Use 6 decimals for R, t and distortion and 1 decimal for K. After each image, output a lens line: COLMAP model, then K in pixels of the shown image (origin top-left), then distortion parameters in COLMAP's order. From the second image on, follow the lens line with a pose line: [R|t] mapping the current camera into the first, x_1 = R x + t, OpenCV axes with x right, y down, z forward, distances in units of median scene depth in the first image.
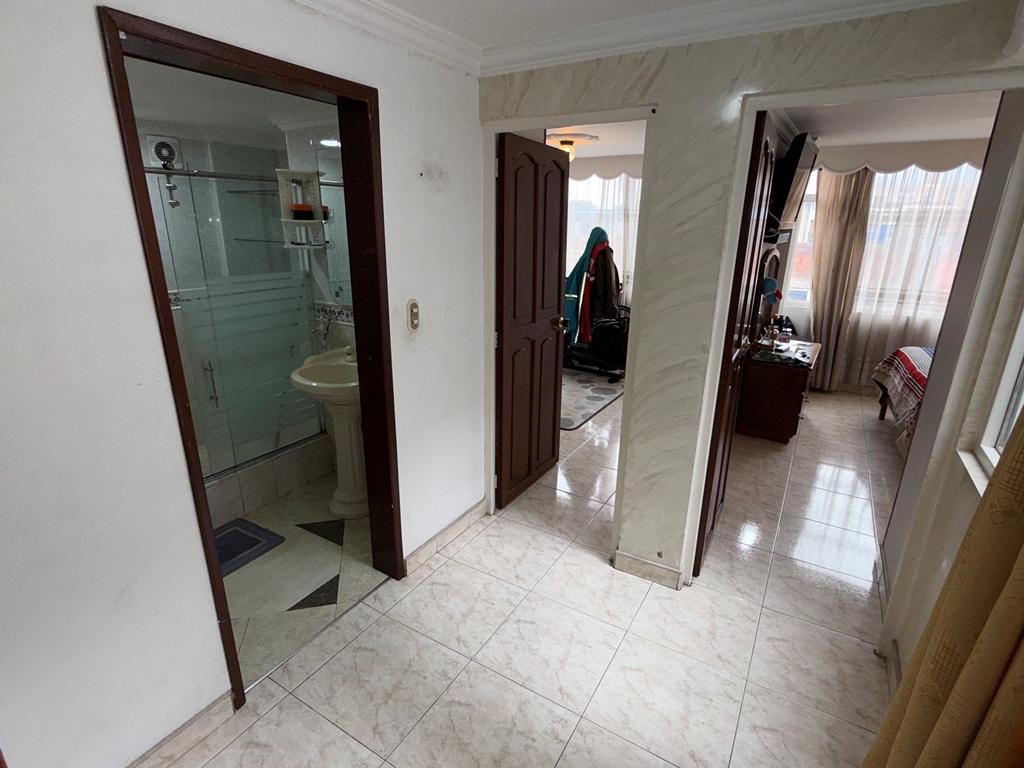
lens RADIAL K [[520.2, 0, 511.5], [0, 520.2, 387.1], [0, 0, 1]] dist [-0.002981, 0.010165]
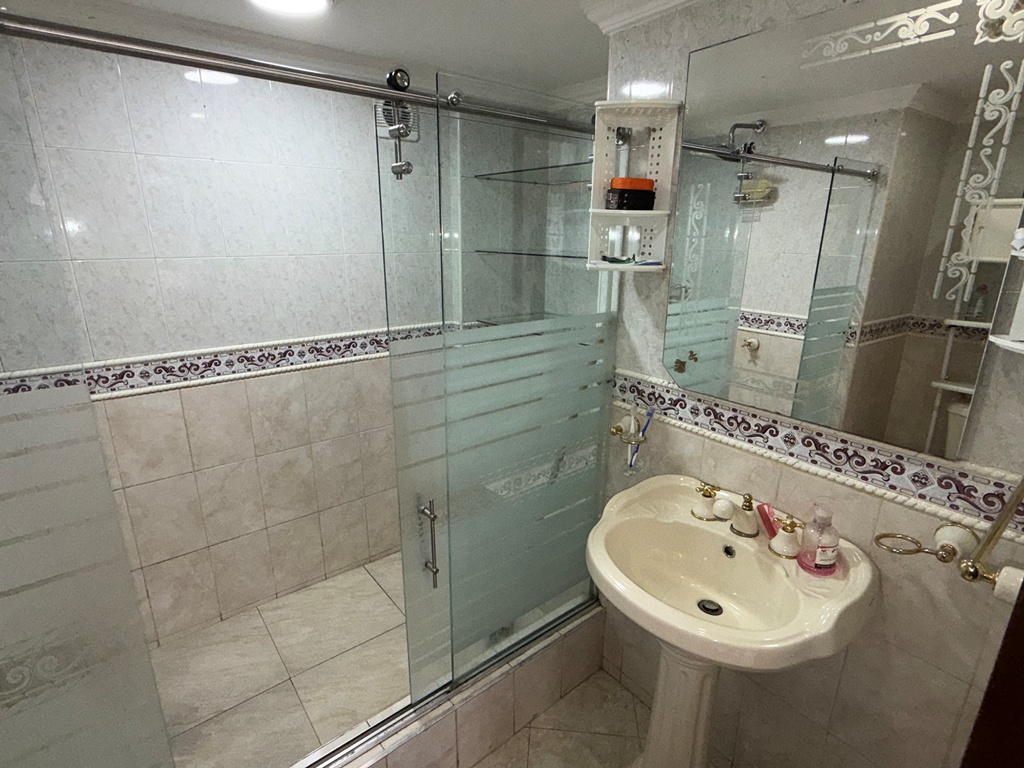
lens RADIAL K [[520.2, 0, 511.5], [0, 520.2, 387.1], [0, 0, 1]] dist [-0.002981, 0.010165]
pose [[0.940702, 0.089279, -0.327274, -0.331128], [-0.096305, 0.995338, -0.005290, -0.146083], [0.325276, 0.036494, 0.944915, 0.514287]]
